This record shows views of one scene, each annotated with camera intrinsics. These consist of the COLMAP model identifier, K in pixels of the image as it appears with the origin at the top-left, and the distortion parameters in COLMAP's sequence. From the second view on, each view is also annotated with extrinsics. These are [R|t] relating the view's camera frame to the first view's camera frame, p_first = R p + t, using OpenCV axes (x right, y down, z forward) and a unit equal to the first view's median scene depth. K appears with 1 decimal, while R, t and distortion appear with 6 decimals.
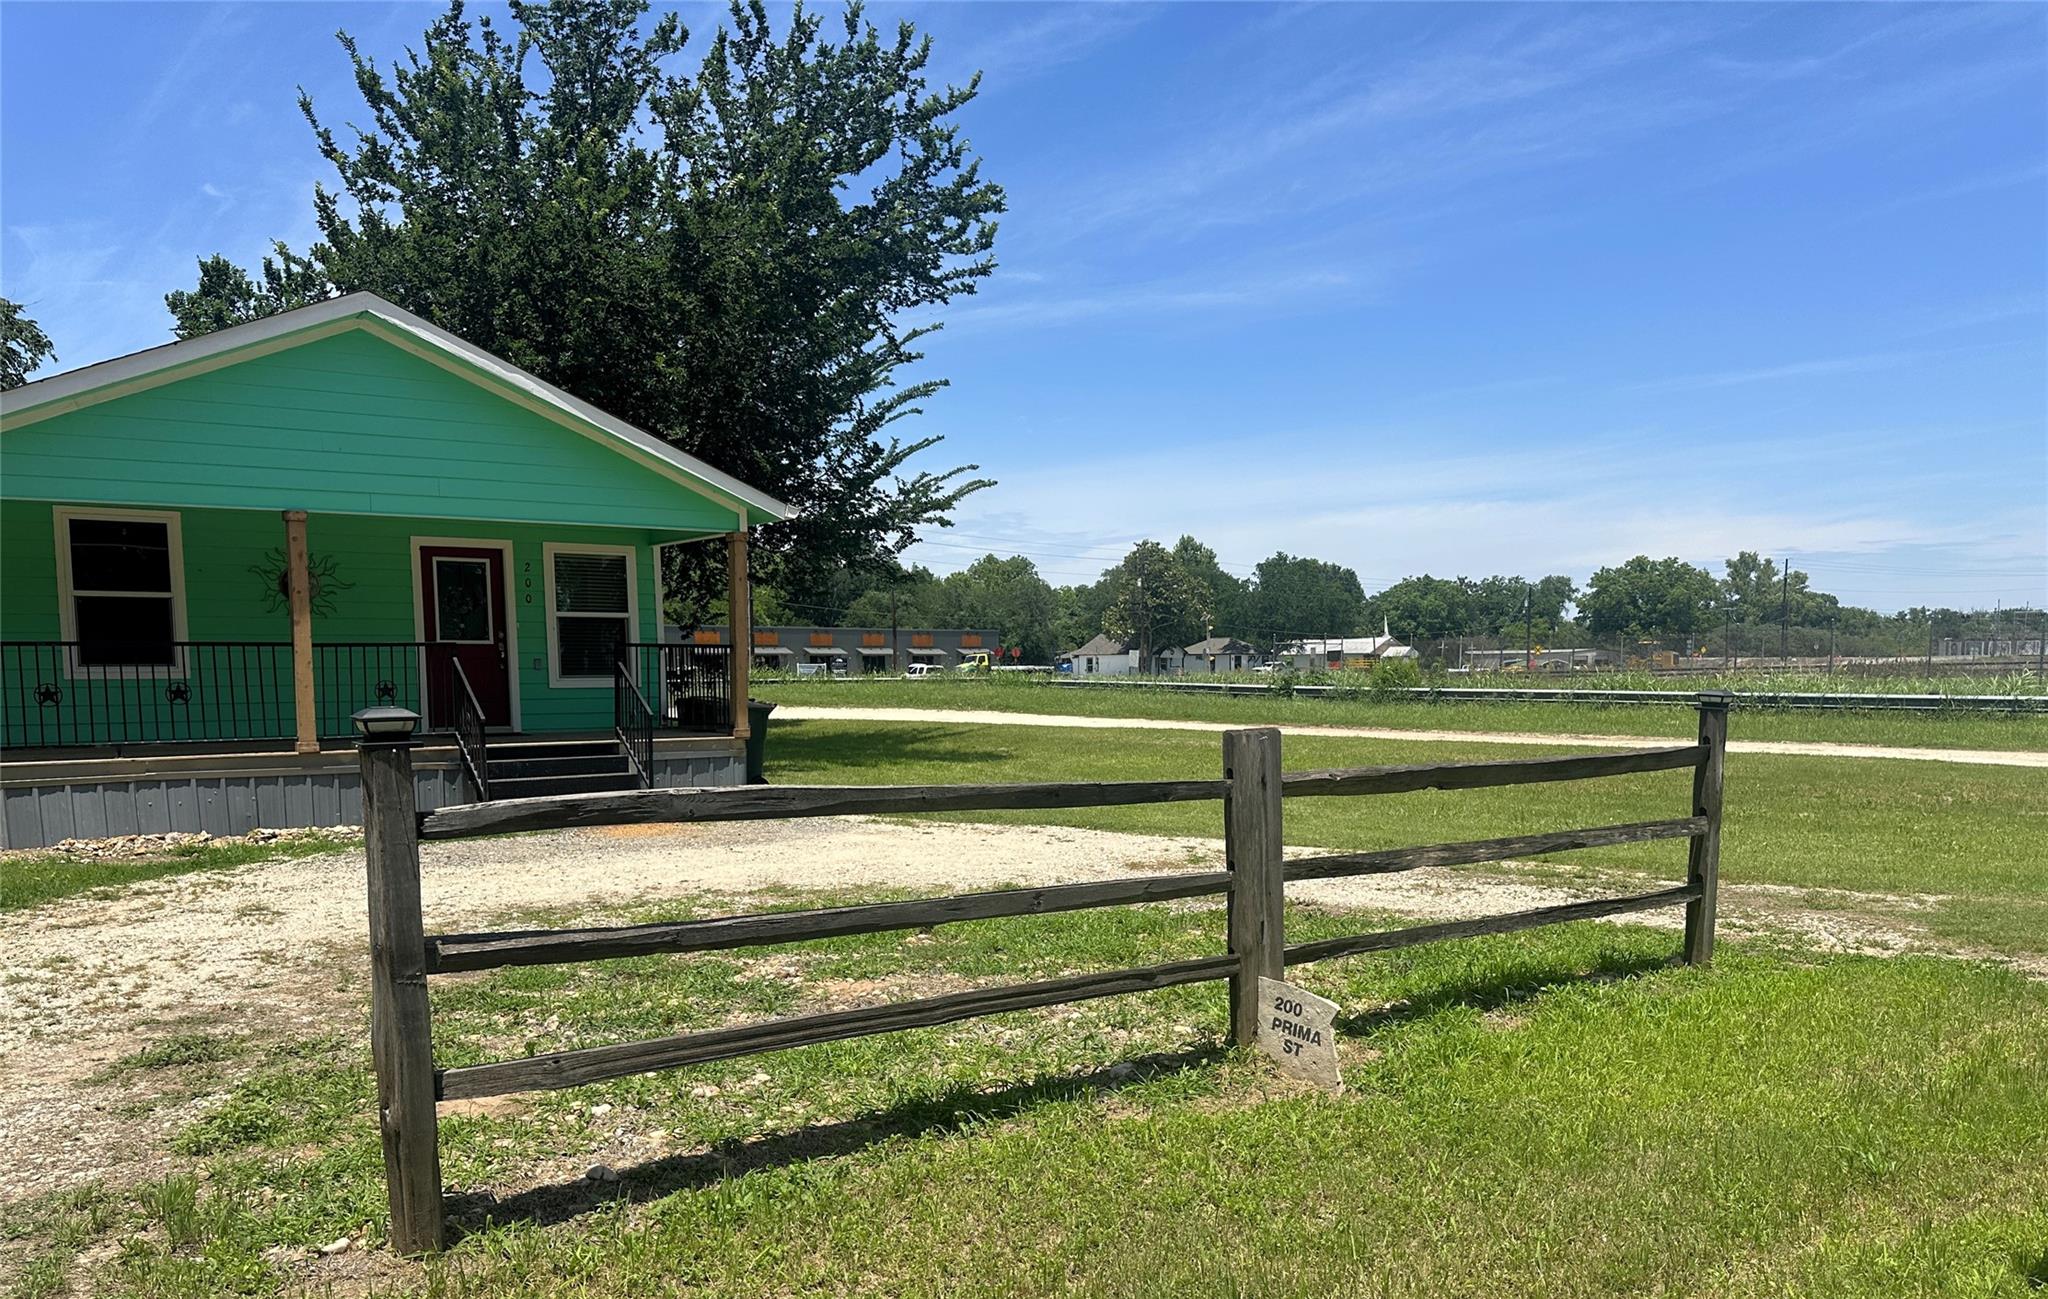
lens RADIAL K [[1498.4, 0, 1075.8], [0, 1498.4, 818.0], [0, 0, 1]] dist [0.094397, -0.161578]
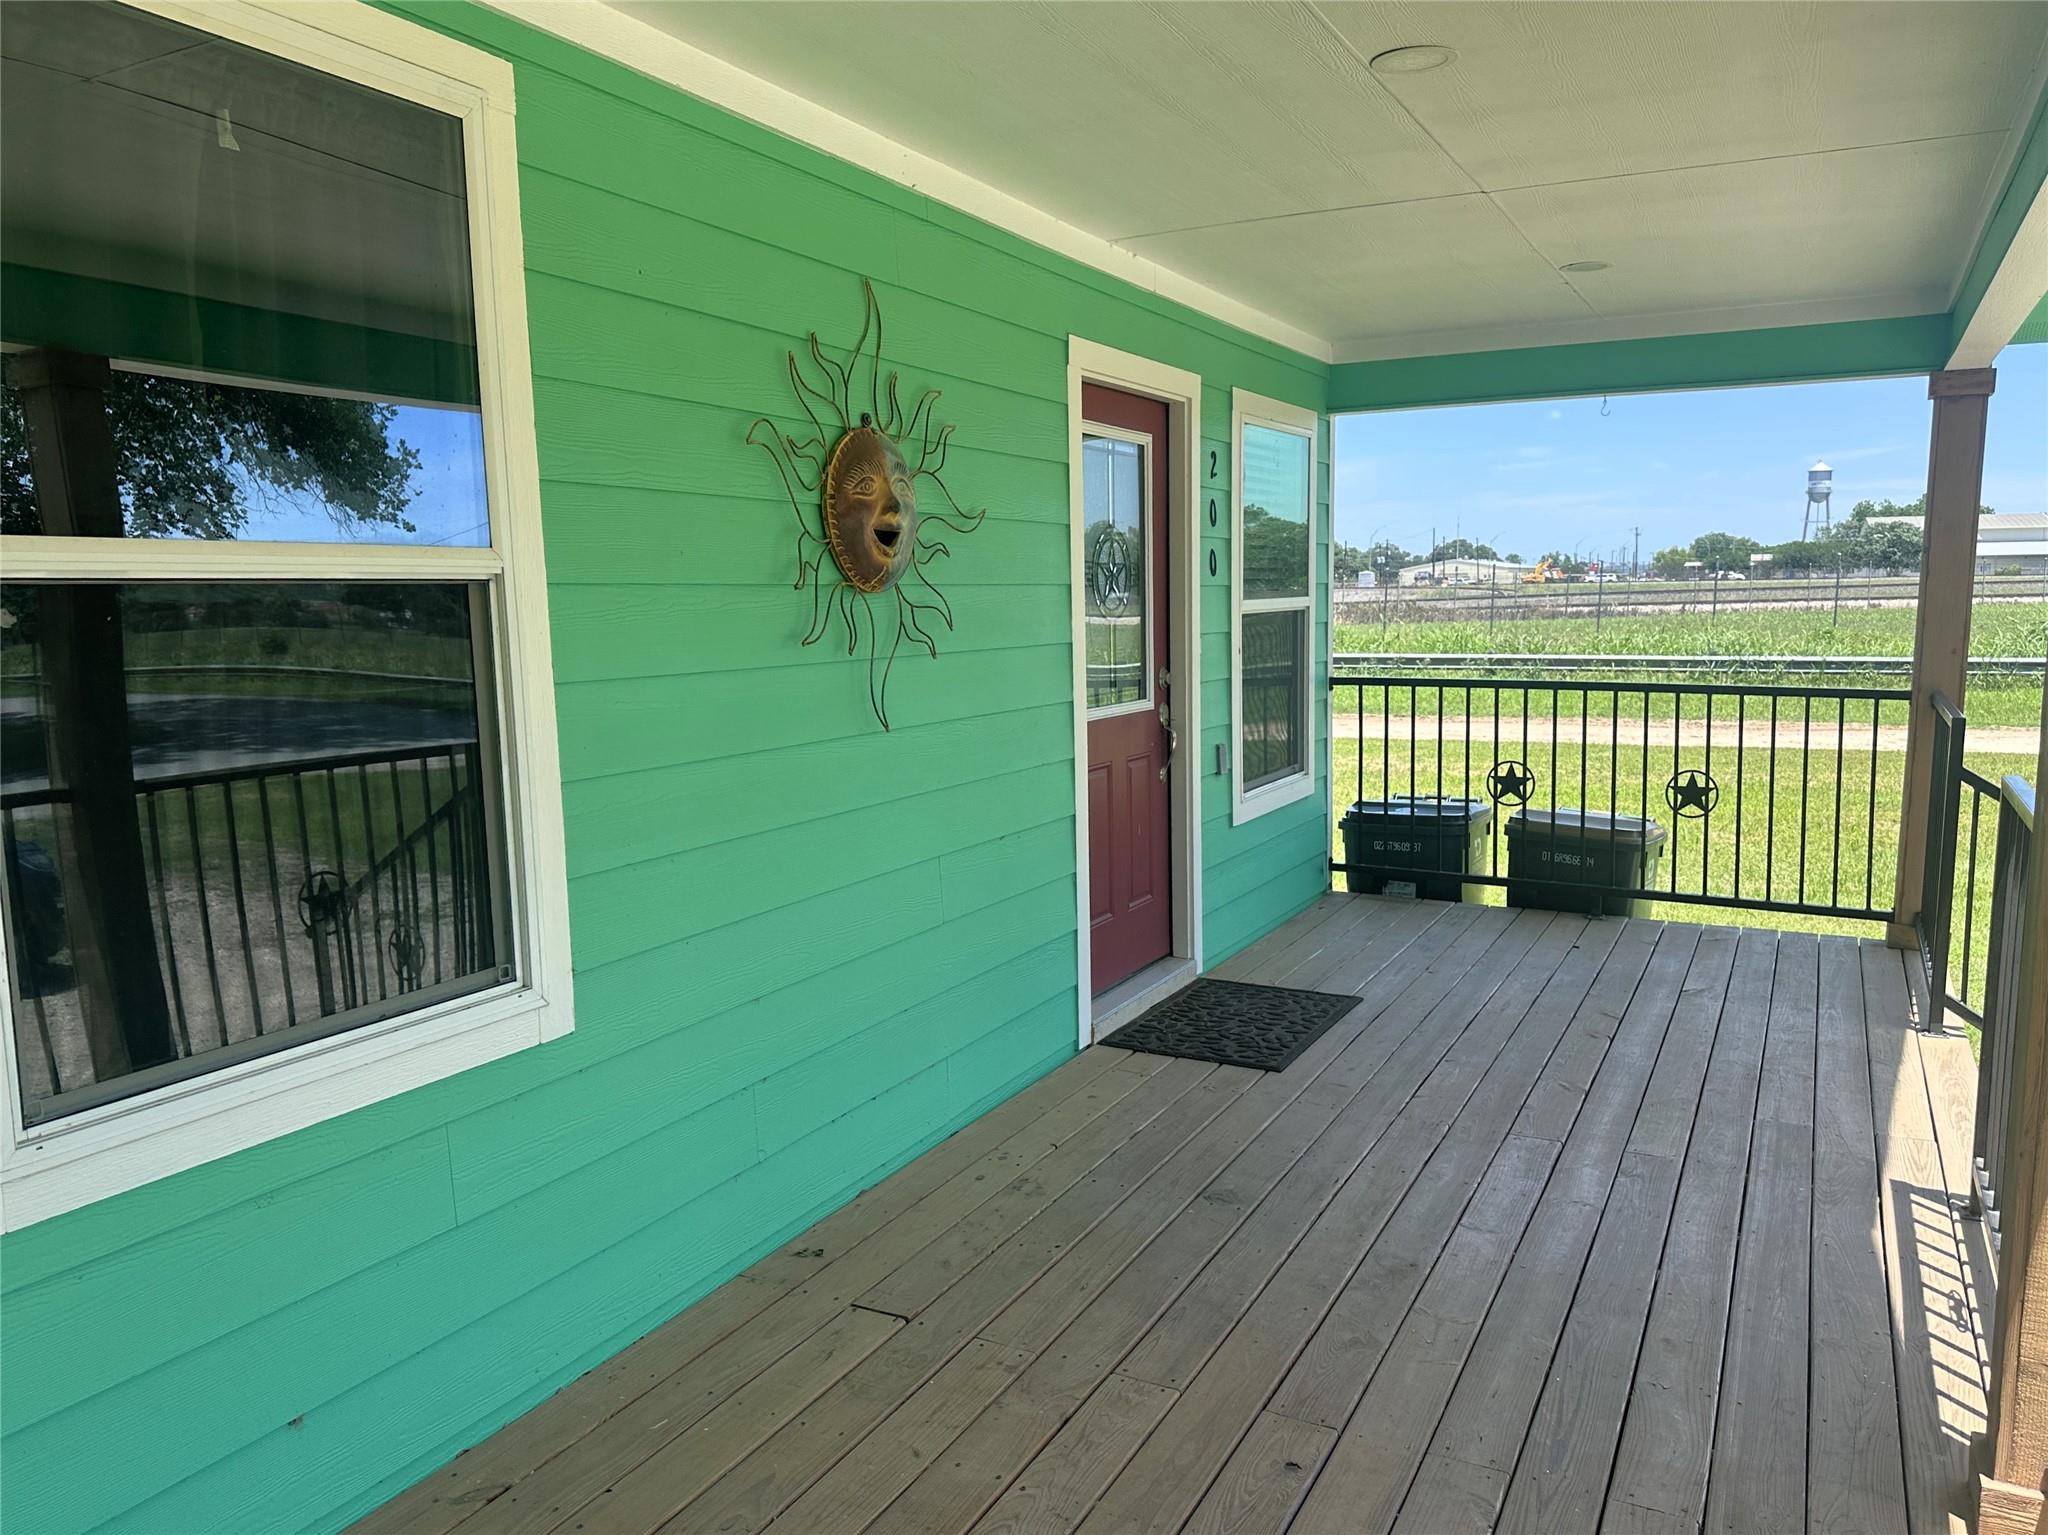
lens RADIAL K [[1480.1, 0, 1019.2], [0, 1480.1, 781.2], [0, 0, 1]] dist [0.149042, -0.279897]
pose [[0.898059, -0.068200, 0.434555, -0.547635], [0.060592, 0.997670, 0.031357, -0.111575], [-0.435682, -0.001830, 0.900099, 0.737292]]
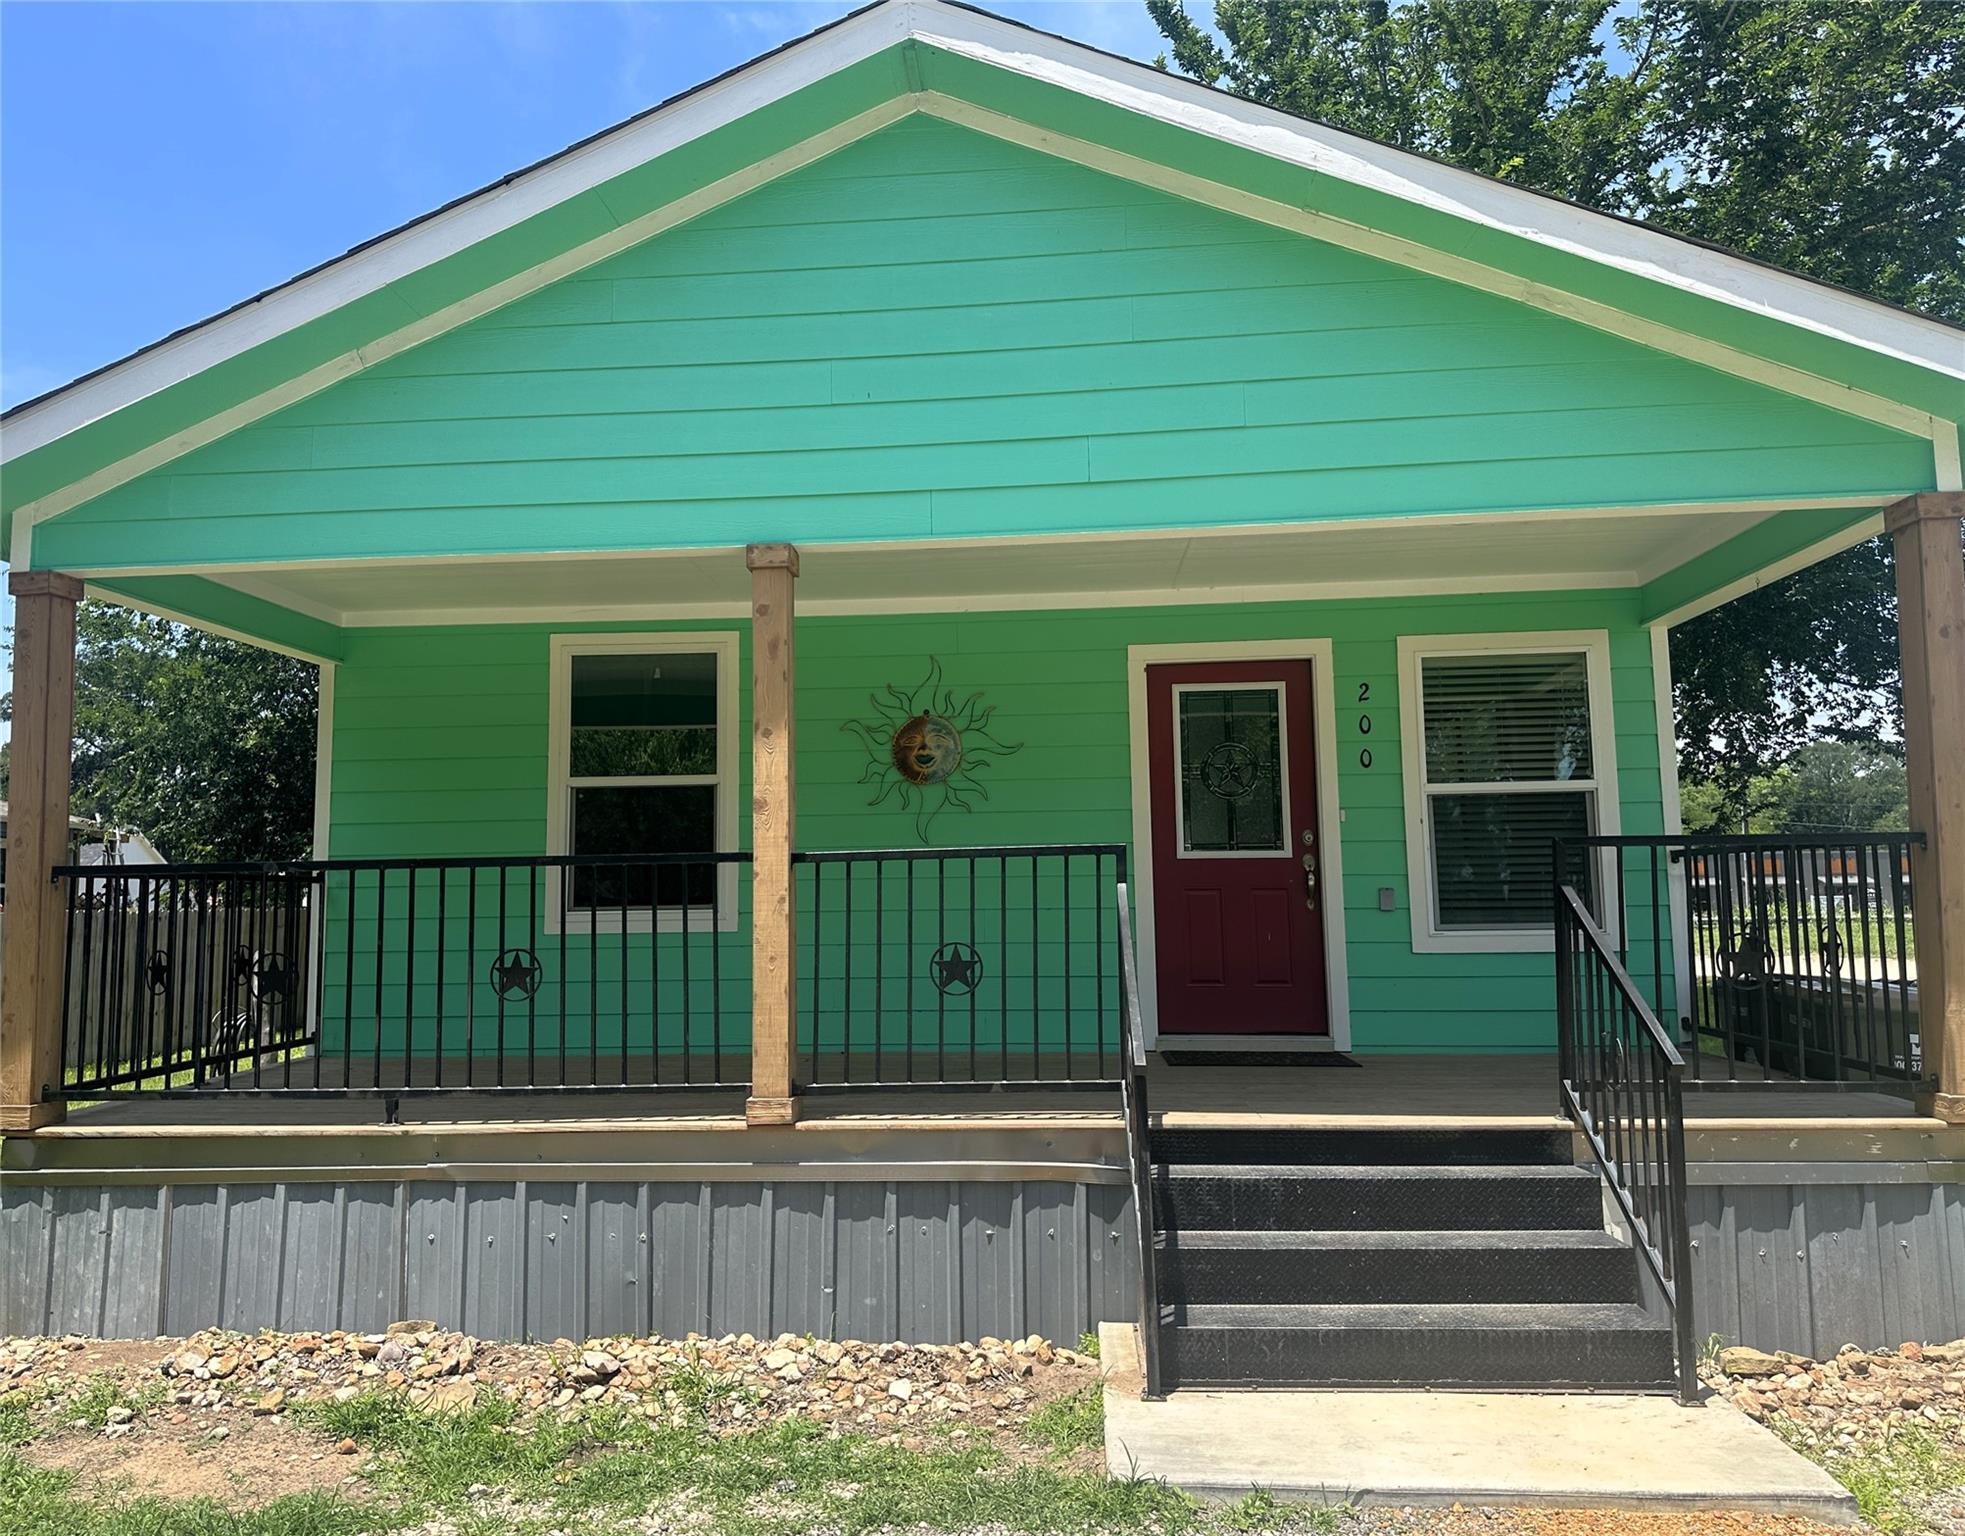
lens RADIAL K [[1443.1, 0, 922.3], [0, 1443.1, 754.6], [0, 0, 1]] dist [0.120659, -0.215317]
pose [[0.755161, -0.074839, -0.651254, -0.175017], [-0.057096, 0.982178, -0.179073, -0.058862], [0.653048, 0.172413, 0.737429, 0.588014]]
